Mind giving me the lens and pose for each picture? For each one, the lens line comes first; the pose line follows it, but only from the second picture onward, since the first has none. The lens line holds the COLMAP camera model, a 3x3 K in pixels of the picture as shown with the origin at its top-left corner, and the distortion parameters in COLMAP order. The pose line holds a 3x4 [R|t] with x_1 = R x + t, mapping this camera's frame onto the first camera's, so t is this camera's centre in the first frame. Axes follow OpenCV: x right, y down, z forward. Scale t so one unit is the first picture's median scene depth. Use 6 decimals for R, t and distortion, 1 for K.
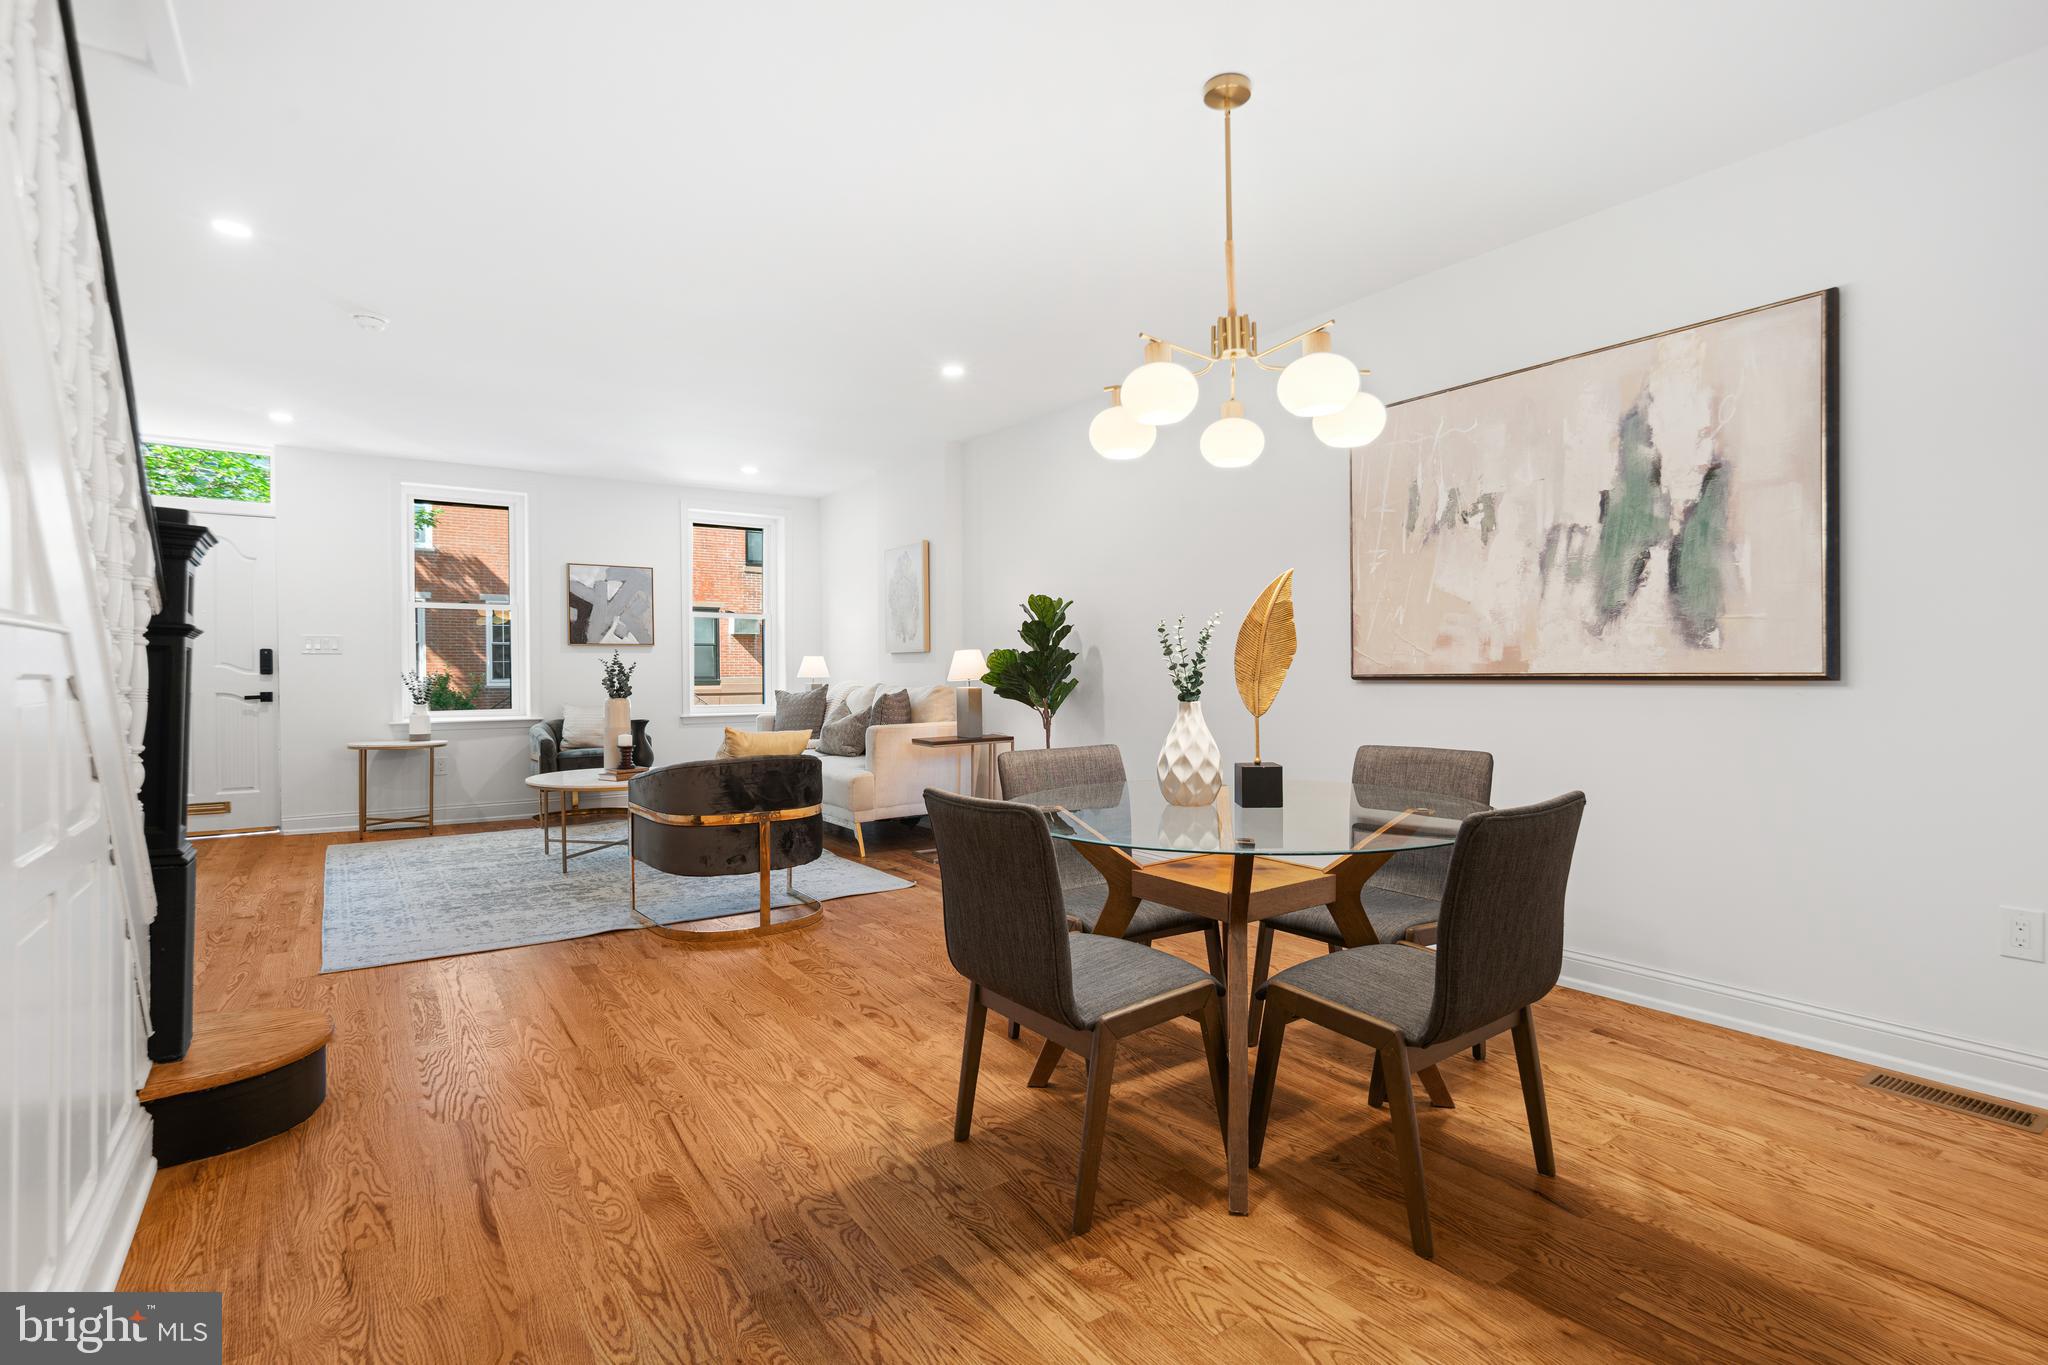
lens RADIAL K [[1006.7, 0, 1037.2], [0, 1006.7, 685.6], [0, 0, 1]] dist [0.002055, 0.000126]
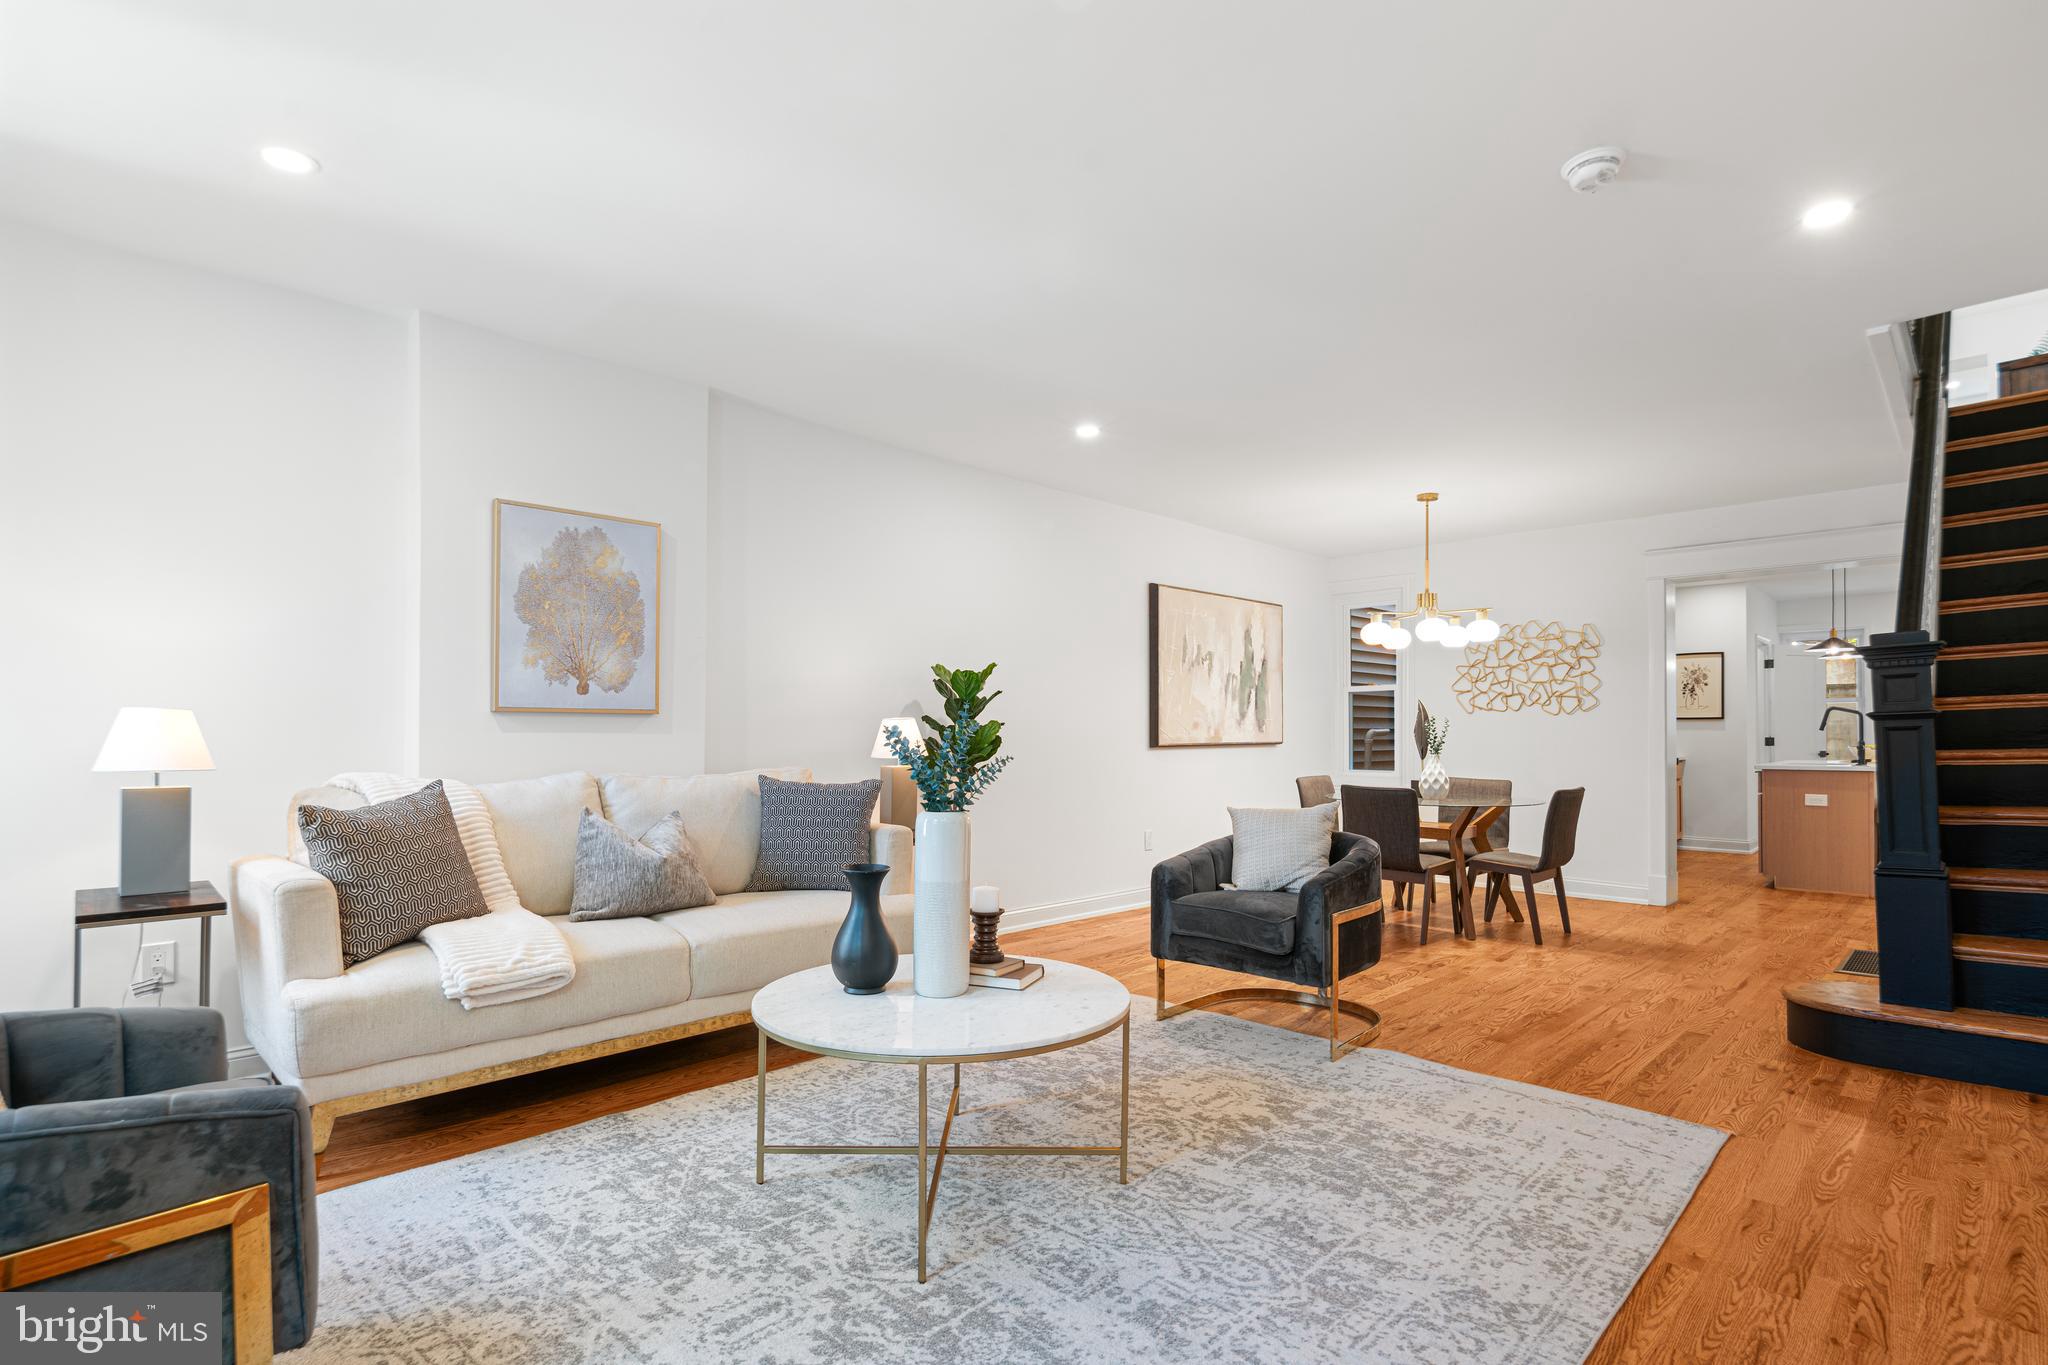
lens RADIAL K [[1028.5, 0, 1039.7], [0, 1028.5, 732.9], [0, 0, 1]] dist [0.000991, -0.000588]
pose [[-0.218527, 0.006165, 0.975812, -0.742740], [0.018152, 0.999833, -0.002252, -0.017262], [-0.975662, 0.017221, -0.218602, 0.916050]]
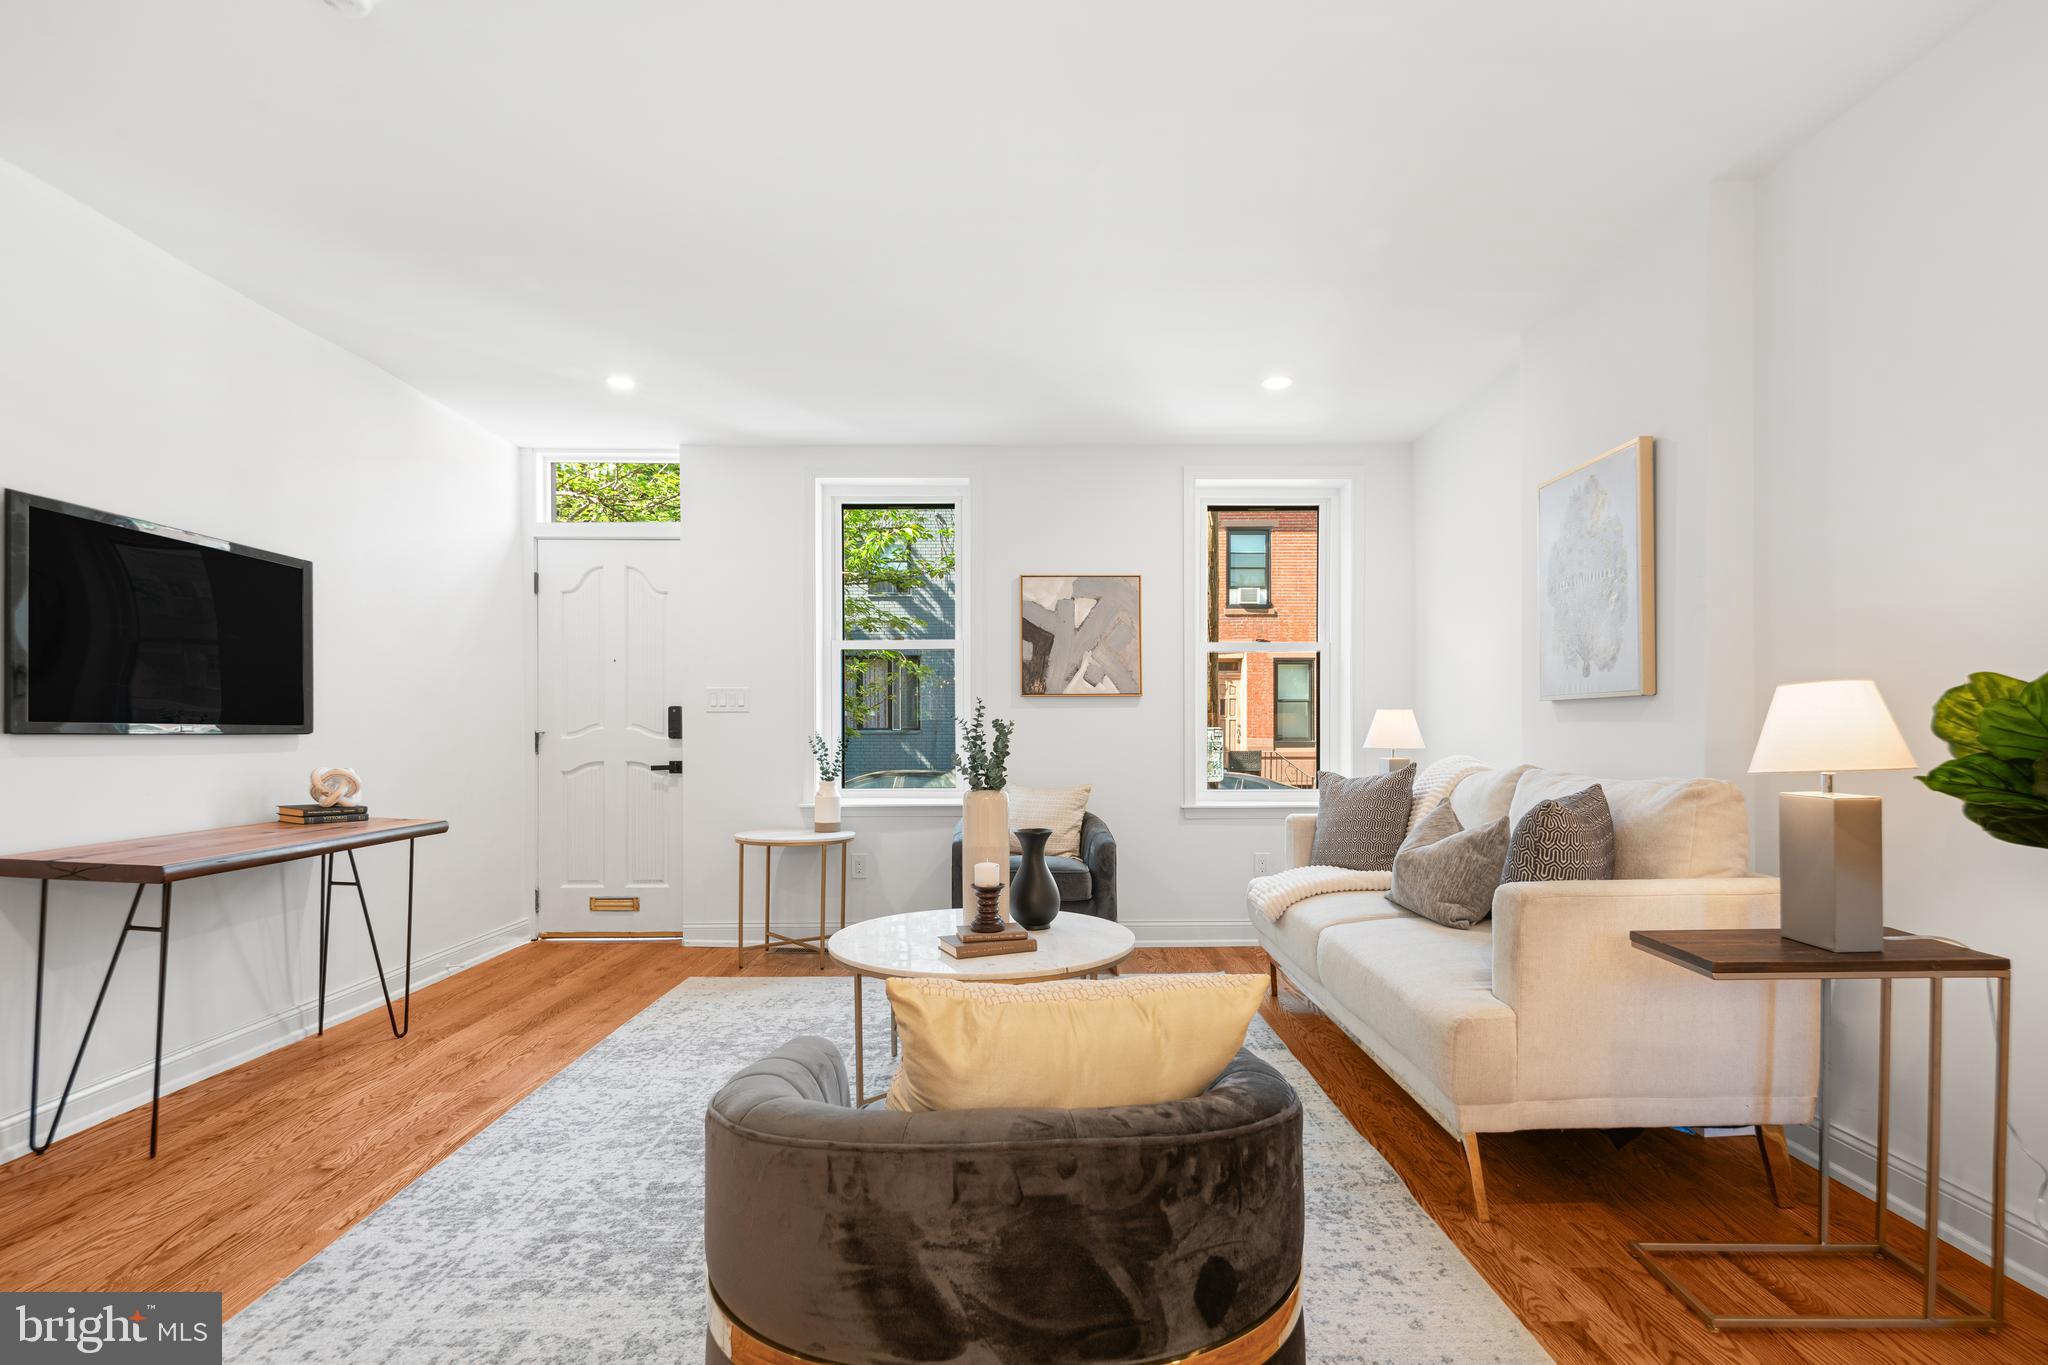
lens RADIAL K [[1028.5, 0, 1039.7], [0, 1028.5, 732.9], [0, 0, 1]] dist [0.000991, -0.000588]
pose [[0.832796, 0.003037, -0.553571, -0.083460], [-0.009902, 0.999907, -0.009411, -0.010853], [0.553491, 0.013319, 0.832749, 0.493715]]
